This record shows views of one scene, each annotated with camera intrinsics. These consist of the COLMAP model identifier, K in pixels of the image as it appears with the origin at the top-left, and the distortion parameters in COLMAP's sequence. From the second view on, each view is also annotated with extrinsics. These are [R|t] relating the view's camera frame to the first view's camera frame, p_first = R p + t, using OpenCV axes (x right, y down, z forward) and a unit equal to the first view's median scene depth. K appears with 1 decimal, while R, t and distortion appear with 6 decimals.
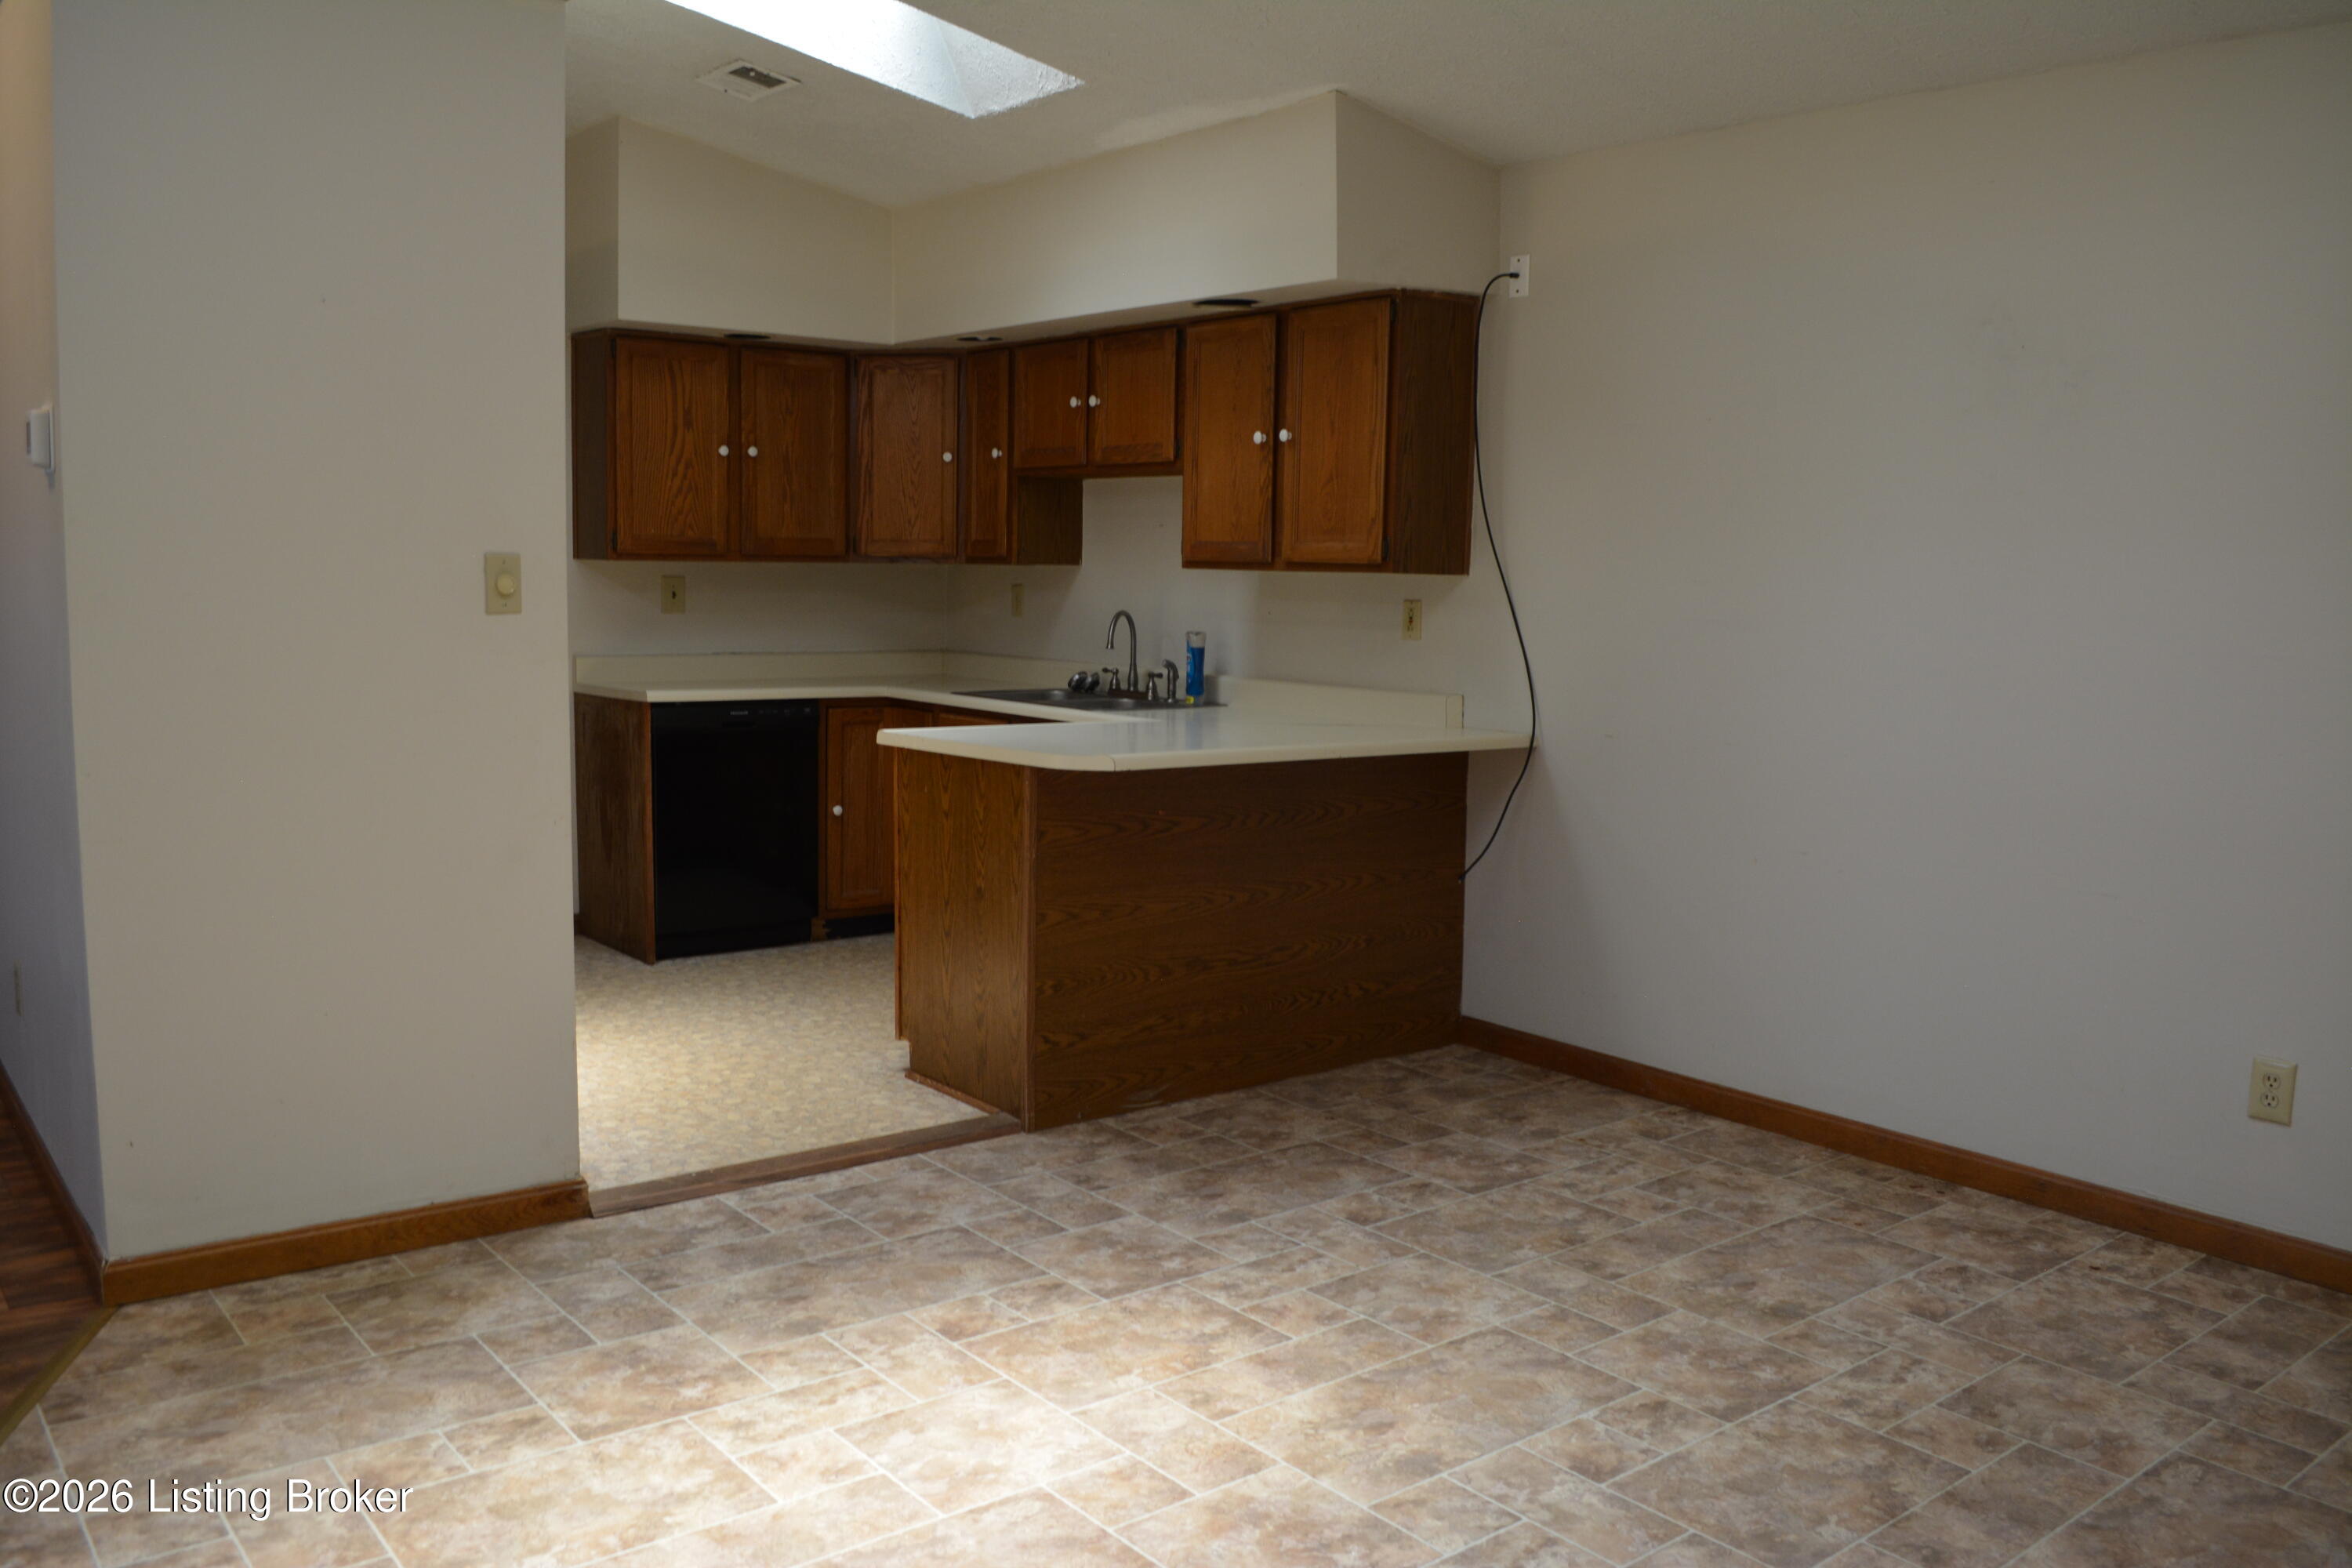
lens RADIAL K [[1860.1, 0, 1170.8], [0, 1860.1, 791.1], [0, 0, 1]] dist [-0.083111, 0.015296]
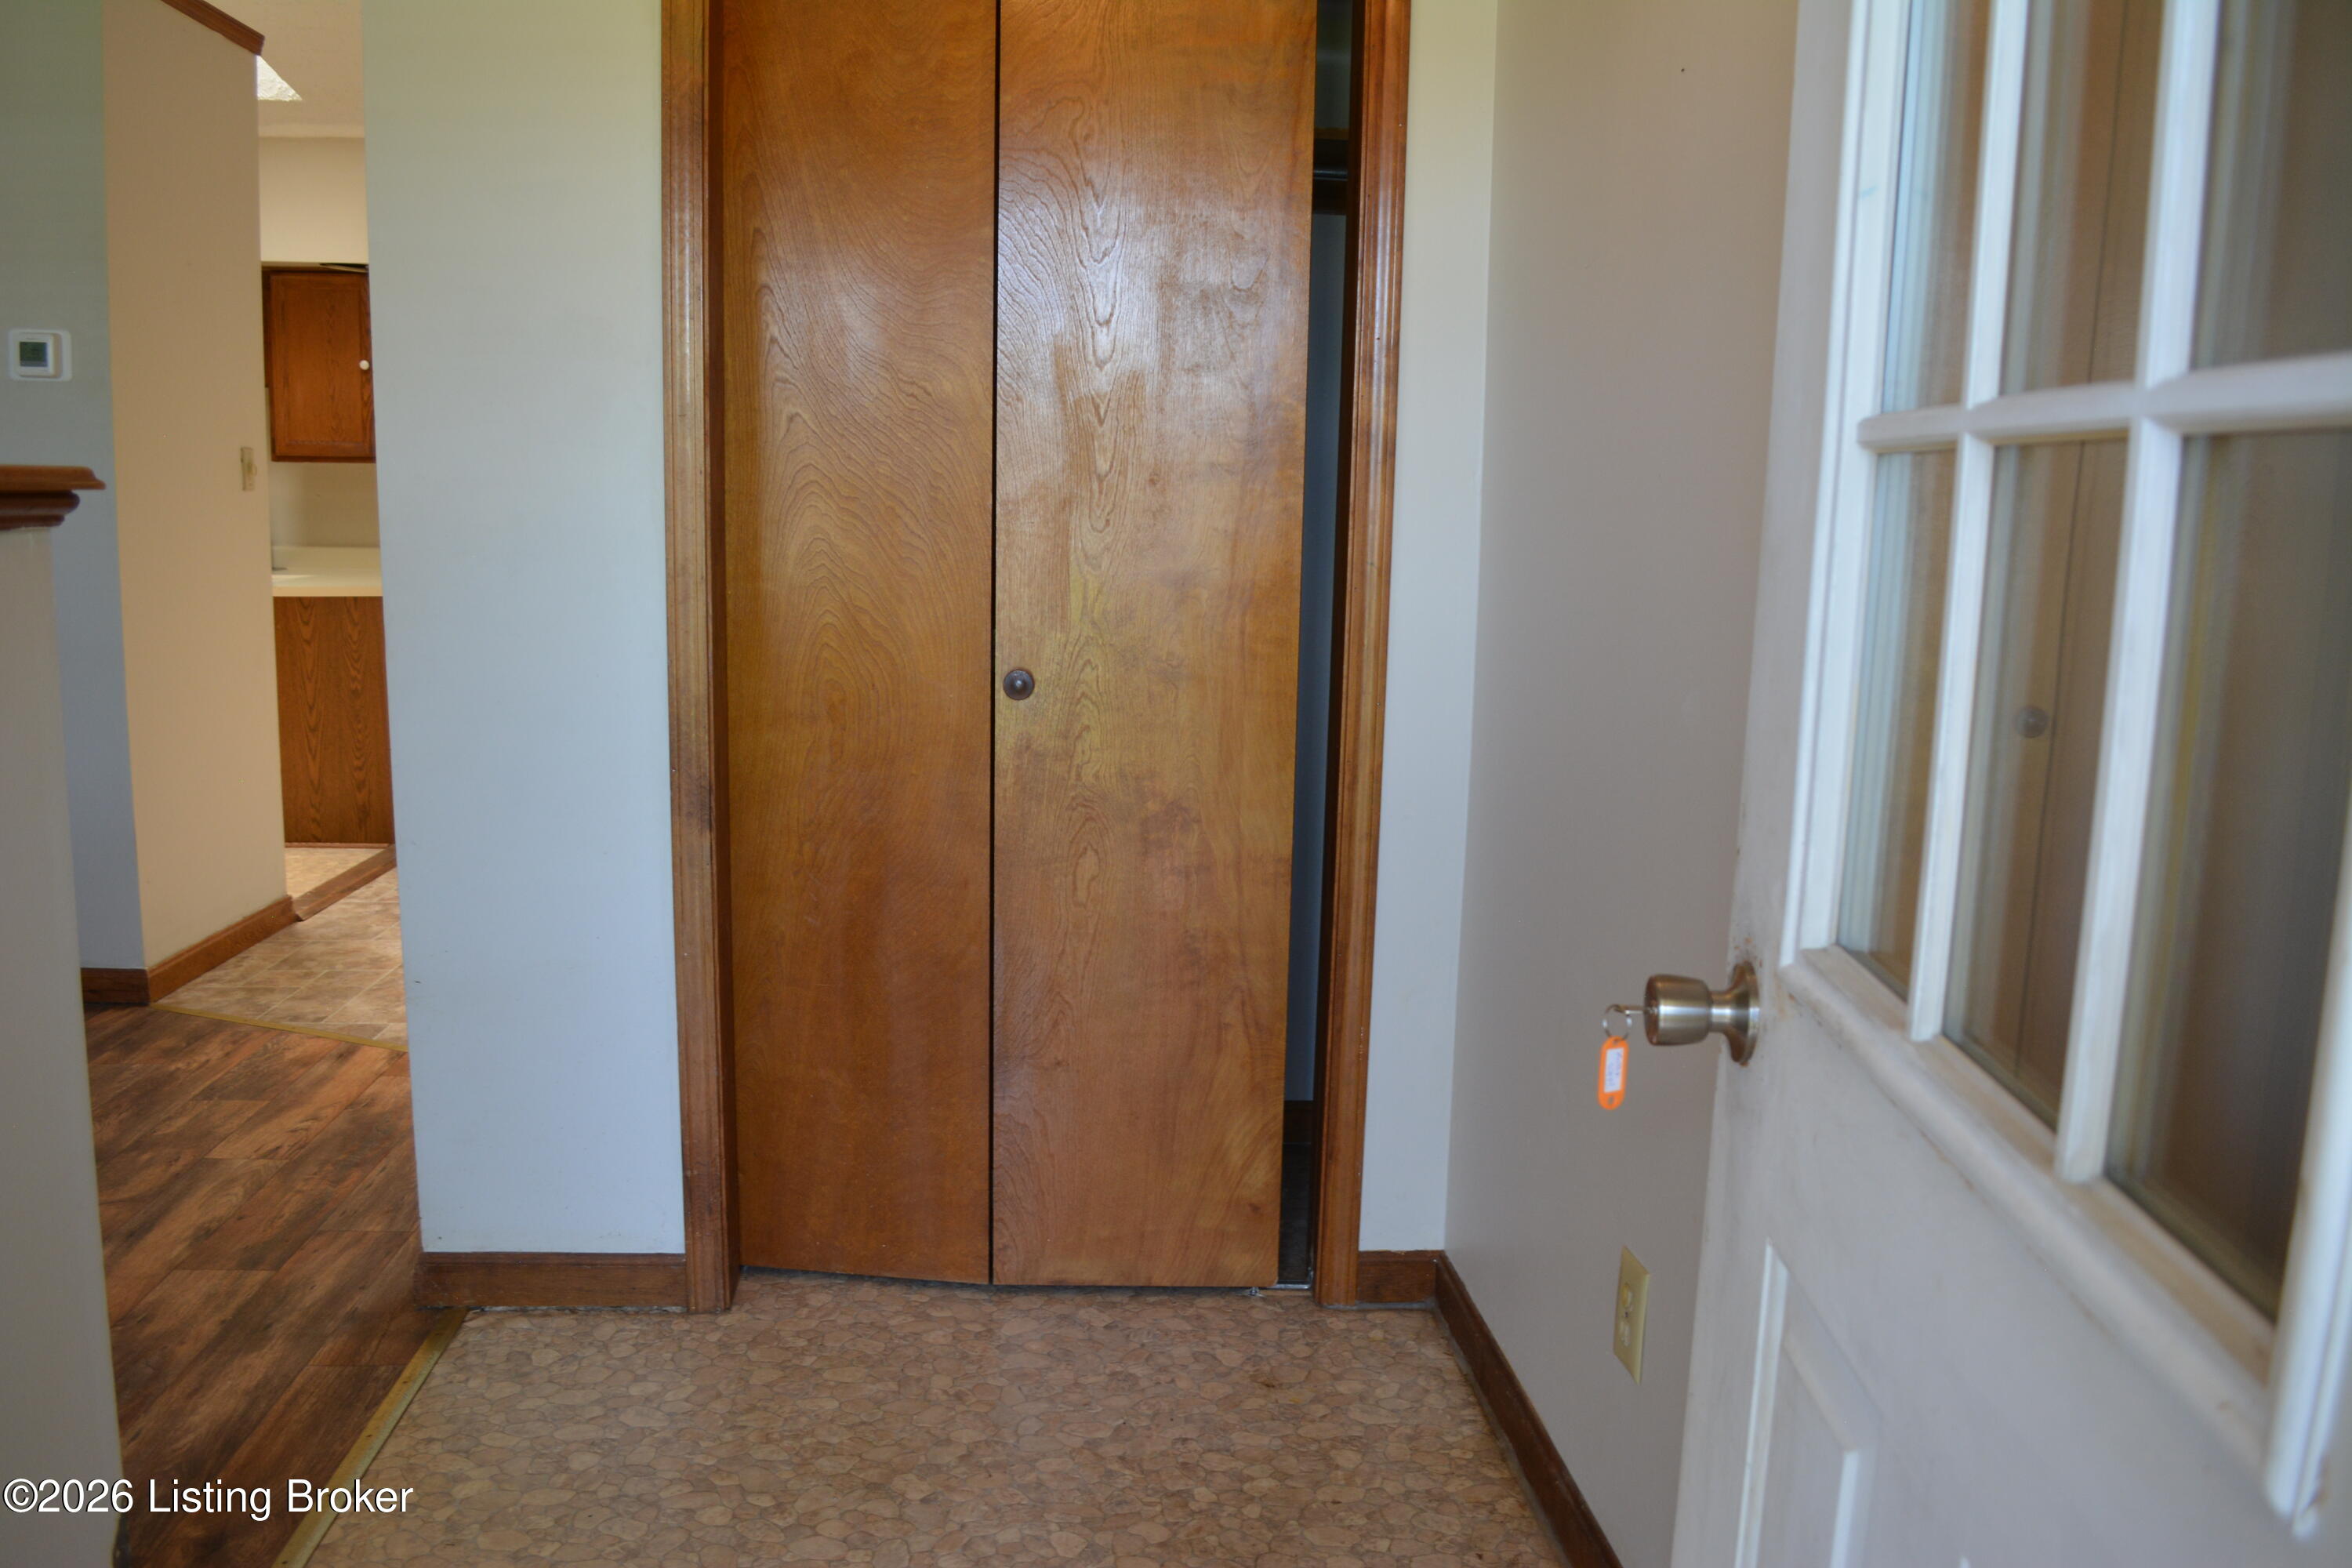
lens RADIAL K [[1853.8, 0, 1172.0], [0, 1853.8, 784.0], [0, 0, 1]] dist [-0.085686, 0.010208]
pose [[0.566153, -0.133678, 0.813388, -1.119953], [0.089853, 0.990891, 0.100308, 0.050970], [-0.819388, 0.016296, 0.573007, -0.369644]]
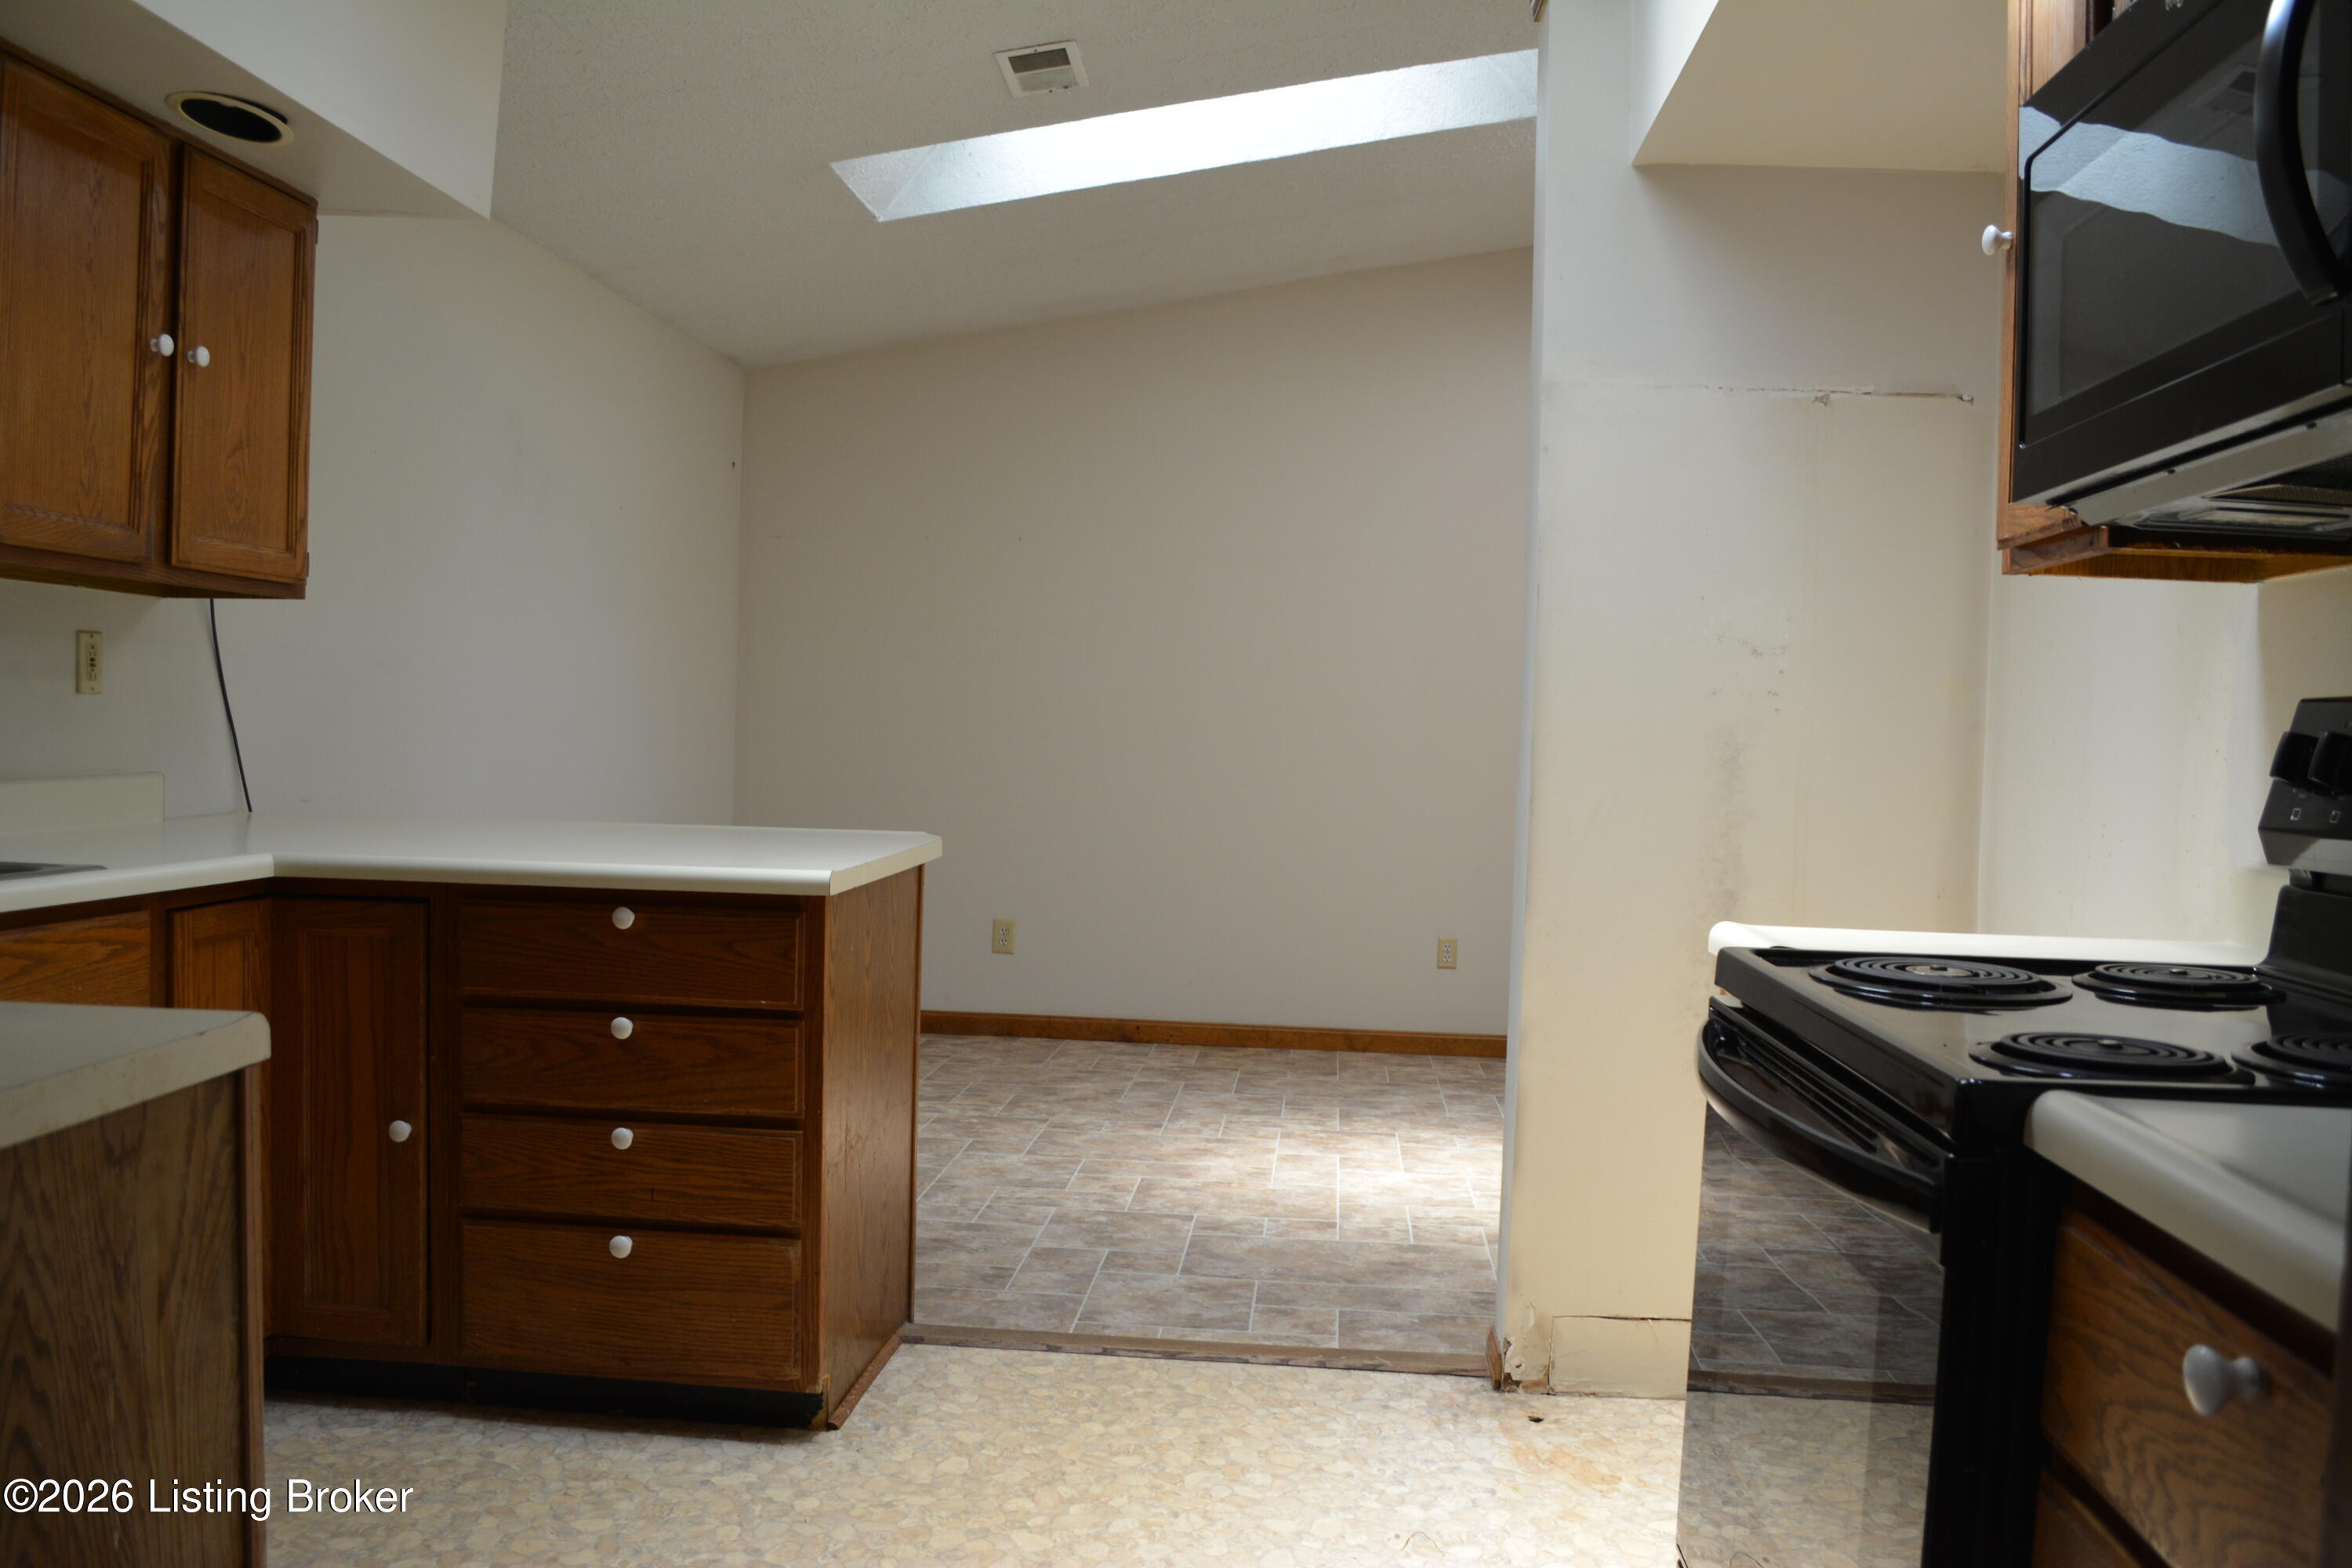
lens RADIAL K [[1853.0, 0, 1169.4], [0, 1853.0, 790.3], [0, 0, 1]] dist [-0.081765, 0.008874]
pose [[-0.716601, -0.062870, 0.694644, -0.851139], [0.040562, 0.990487, 0.131490, -0.174756], [-0.696302, 0.122402, -0.707235, 1.799484]]
